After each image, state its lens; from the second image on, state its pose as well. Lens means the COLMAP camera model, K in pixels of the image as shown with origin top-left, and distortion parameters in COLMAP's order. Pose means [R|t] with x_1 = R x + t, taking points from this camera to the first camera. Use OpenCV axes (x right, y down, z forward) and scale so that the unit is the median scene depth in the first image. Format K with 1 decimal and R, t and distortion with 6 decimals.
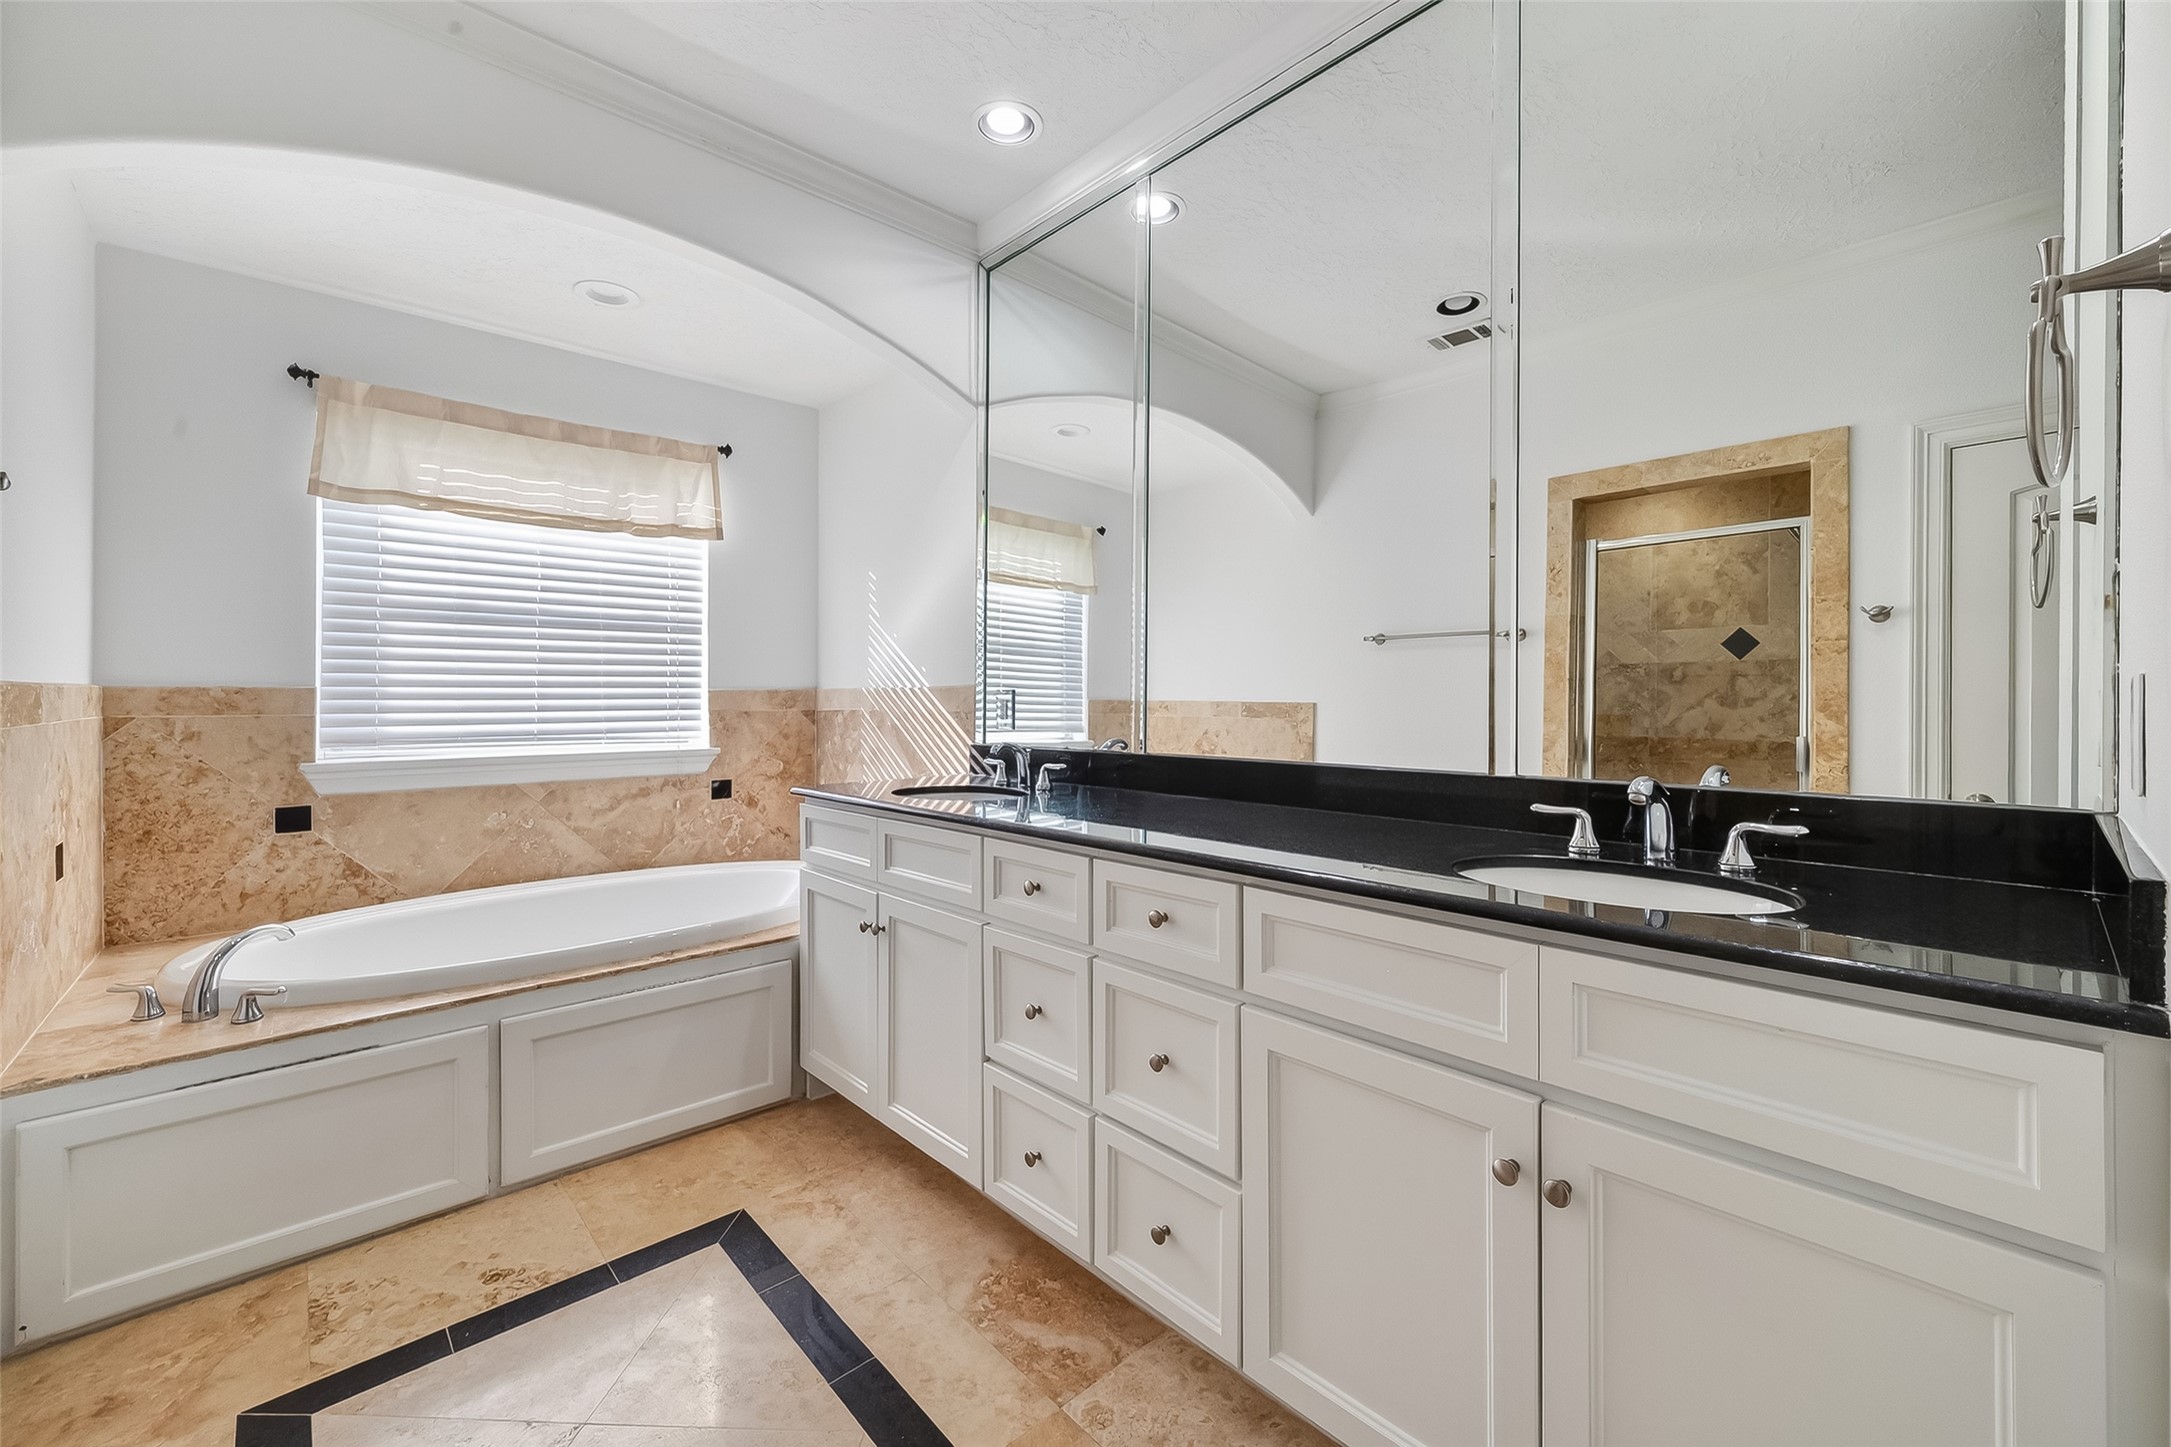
lens RADIAL K [[877.4, 0, 1092.5], [0, 877.4, 710.8], [0, 0, 1]] dist [0.001627, 0.000052]
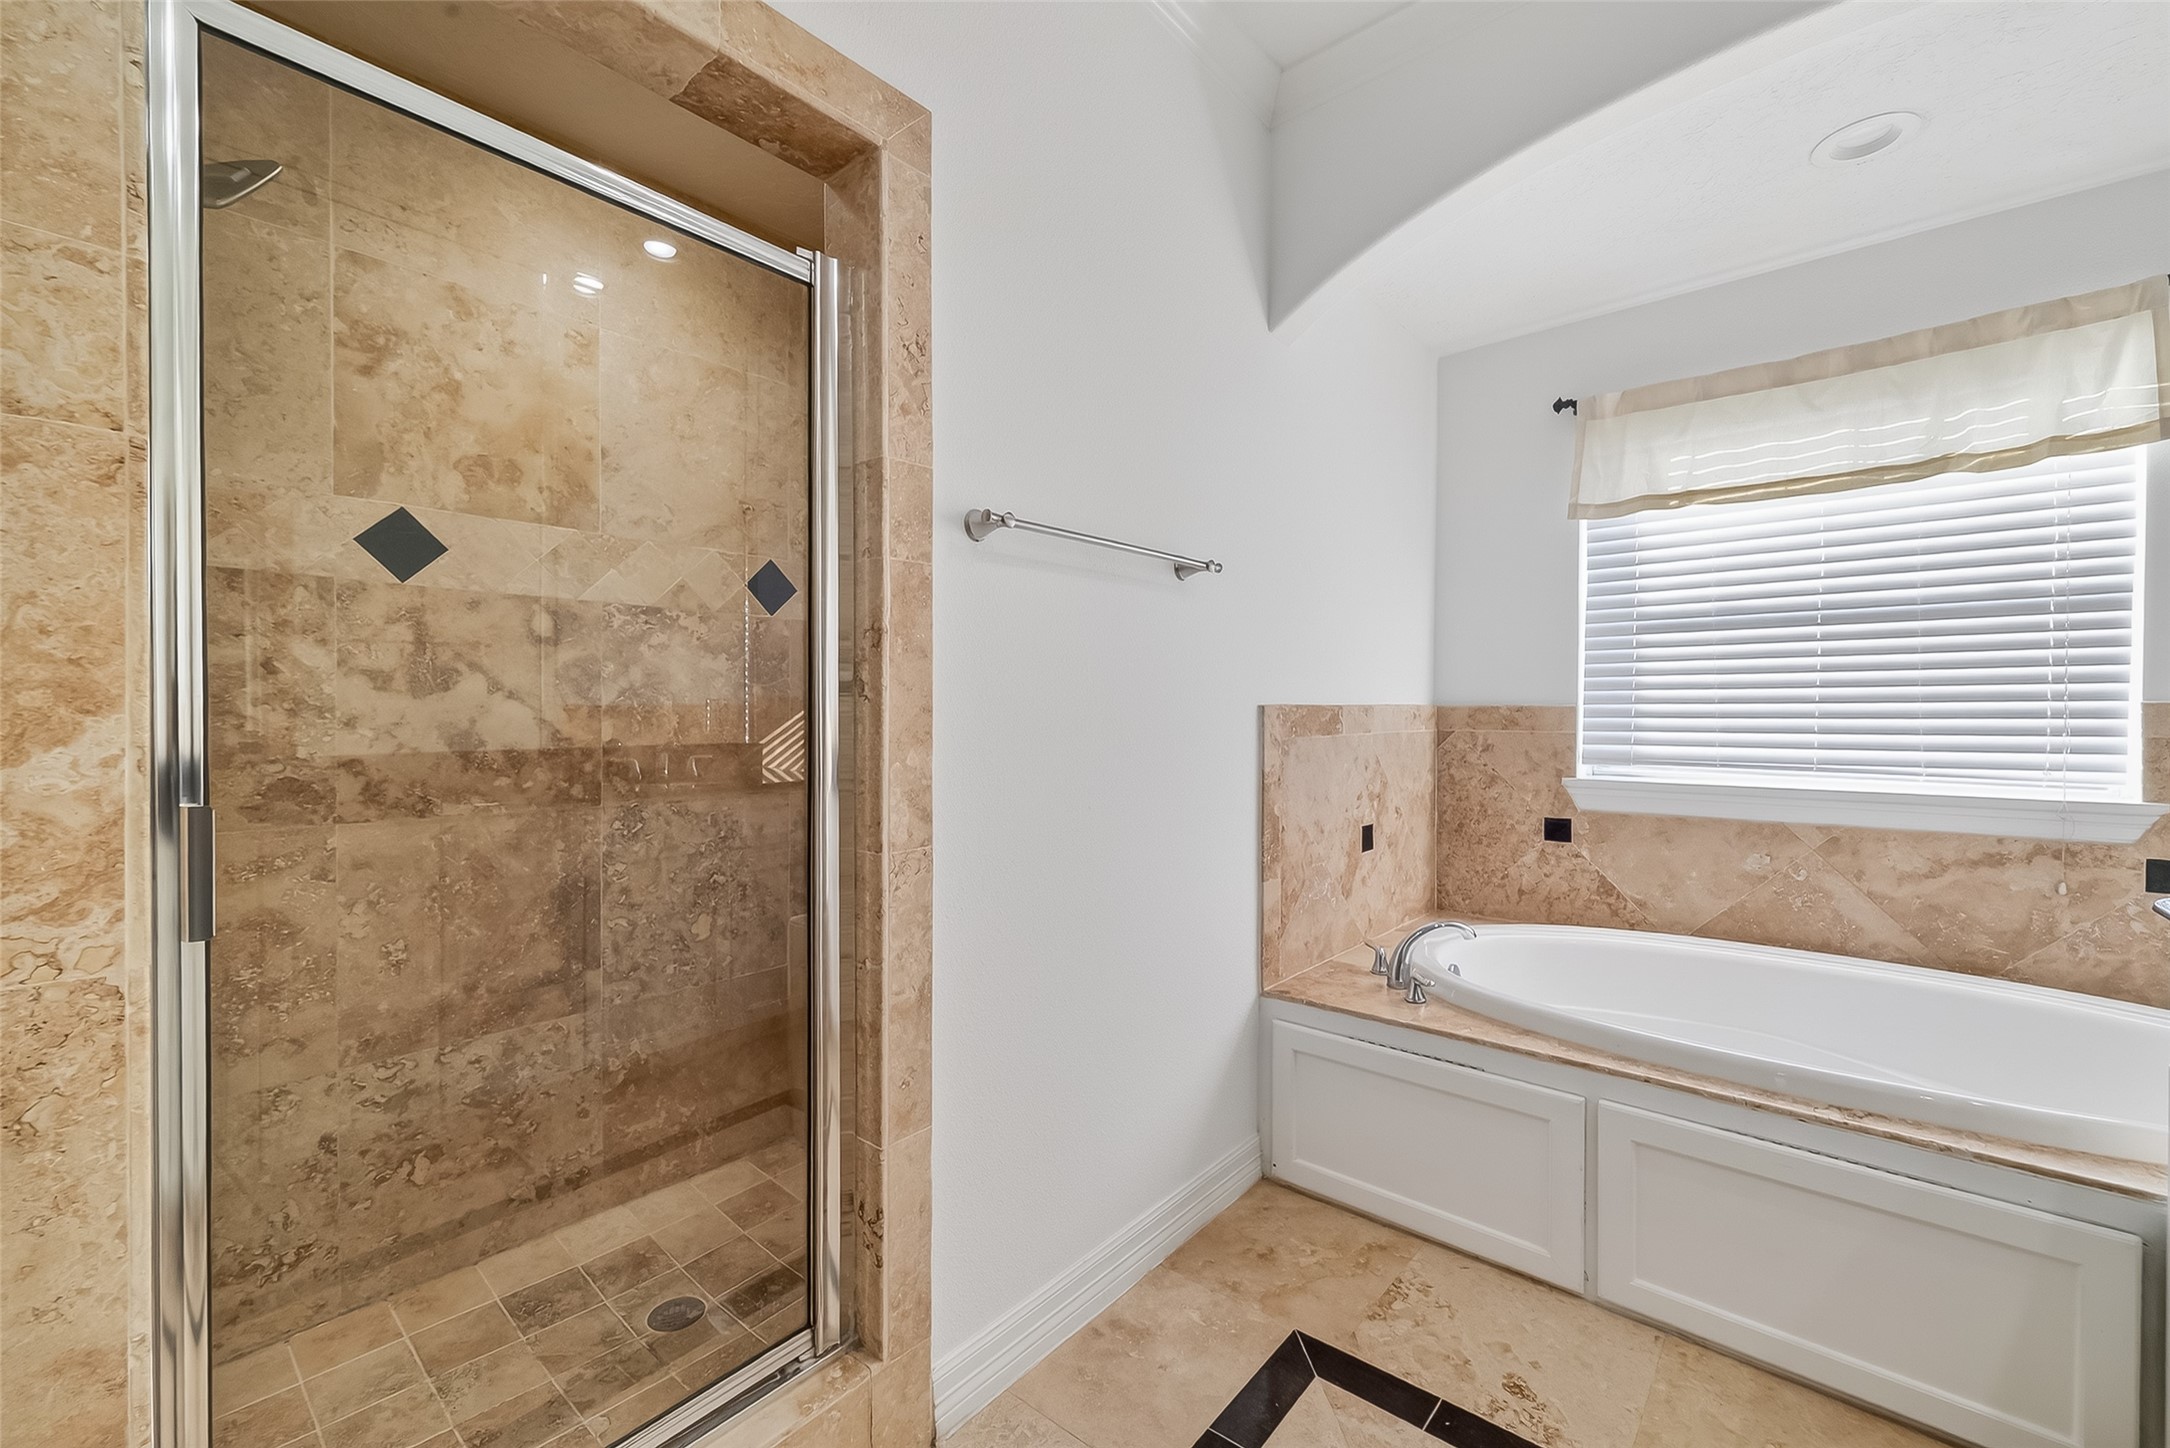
lens RADIAL K [[882.7, 0, 1095.2], [0, 882.7, 727.4], [0, 0, 1]] dist [0.001654, -0.000227]
pose [[0.118785, 0.018983, -0.992739, 0.082115], [-0.014011, 0.999750, 0.017440, -0.011106], [0.992821, 0.011838, 0.119021, 0.316445]]
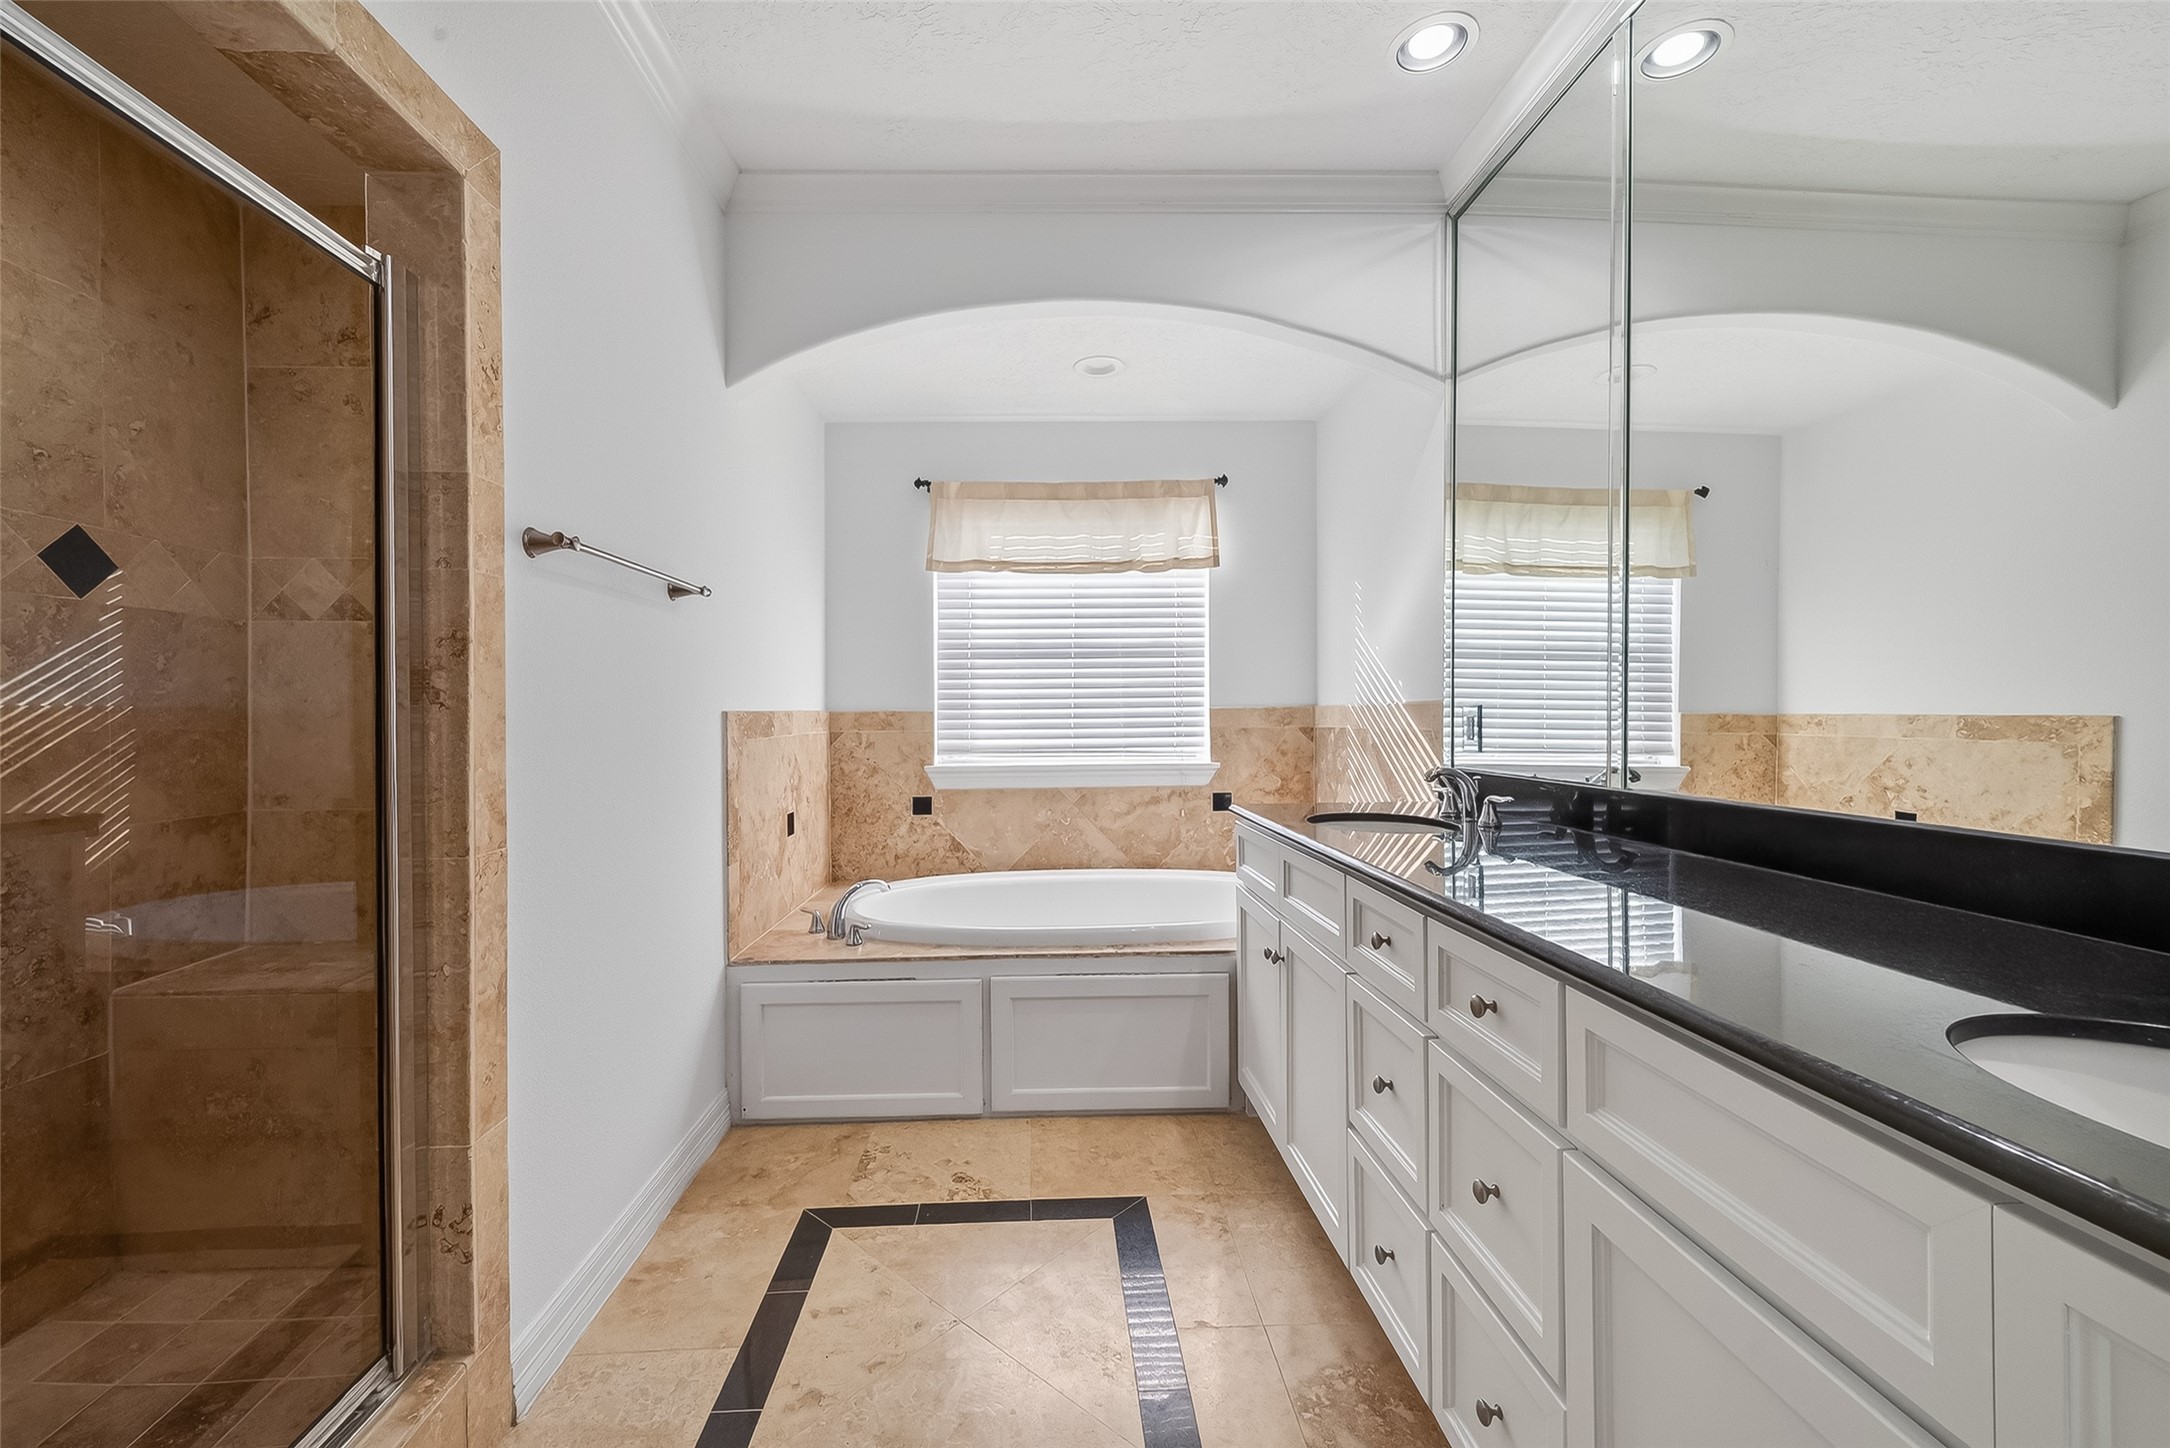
lens RADIAL K [[877.7, 0, 1061.4], [0, 877.7, 731.7], [0, 0, 1]] dist [0.002435, 0.000101]
pose [[0.753890, 0.006323, -0.656971, 0.169292], [-0.000067, 0.999954, 0.009547, -0.007134], [0.657001, -0.007154, 0.753856, 0.097874]]
